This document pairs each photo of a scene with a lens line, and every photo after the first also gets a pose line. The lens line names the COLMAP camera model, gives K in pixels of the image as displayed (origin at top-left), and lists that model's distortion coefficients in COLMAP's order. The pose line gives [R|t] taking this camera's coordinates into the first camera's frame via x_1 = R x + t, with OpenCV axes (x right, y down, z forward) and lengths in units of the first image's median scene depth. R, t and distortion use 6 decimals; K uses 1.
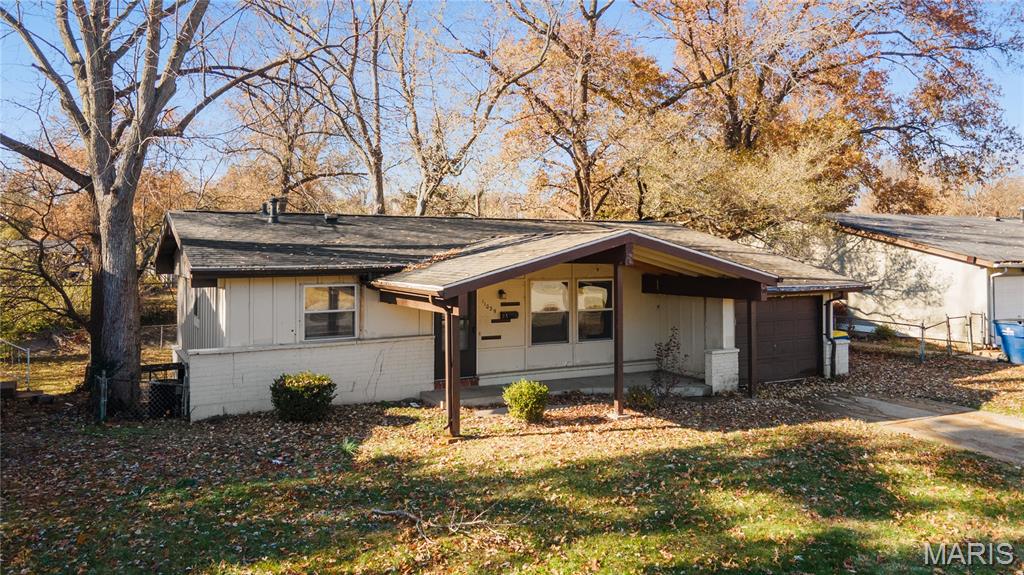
lens RADIAL K [[668.0, 0, 533.0], [0, 668.0, 268.3], [0, 0, 1]] dist [0.020892, 0.001425]
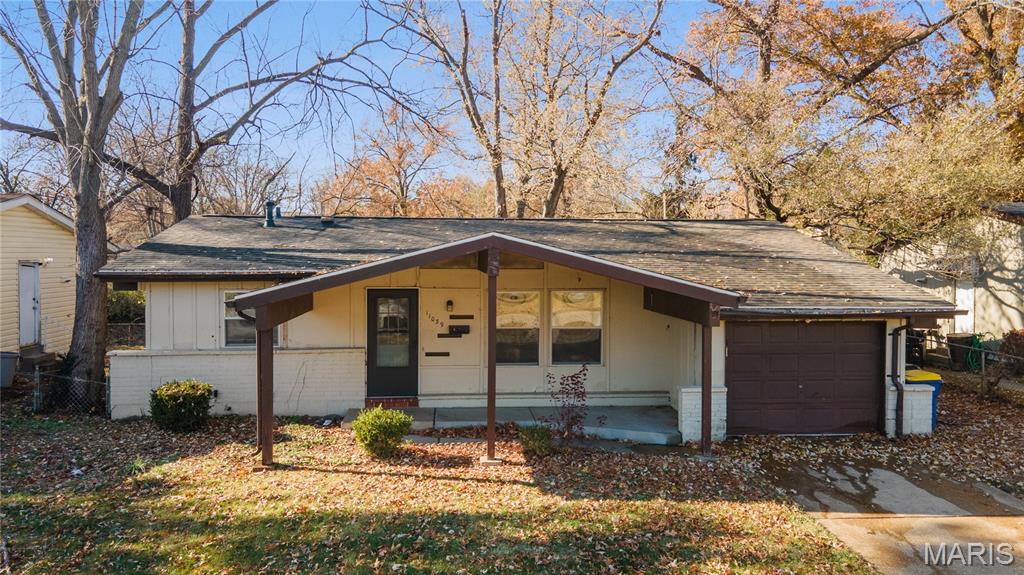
lens RADIAL K [[707.7, 0, 546.0], [0, 707.7, 285.1], [0, 0, 1]] dist [0.038681, 0.001713]
pose [[0.929881, 0.021148, -0.367253, 0.415453], [-0.014697, 0.999685, 0.020353, -0.008949], [0.367568, -0.013529, 0.929898, 0.180669]]
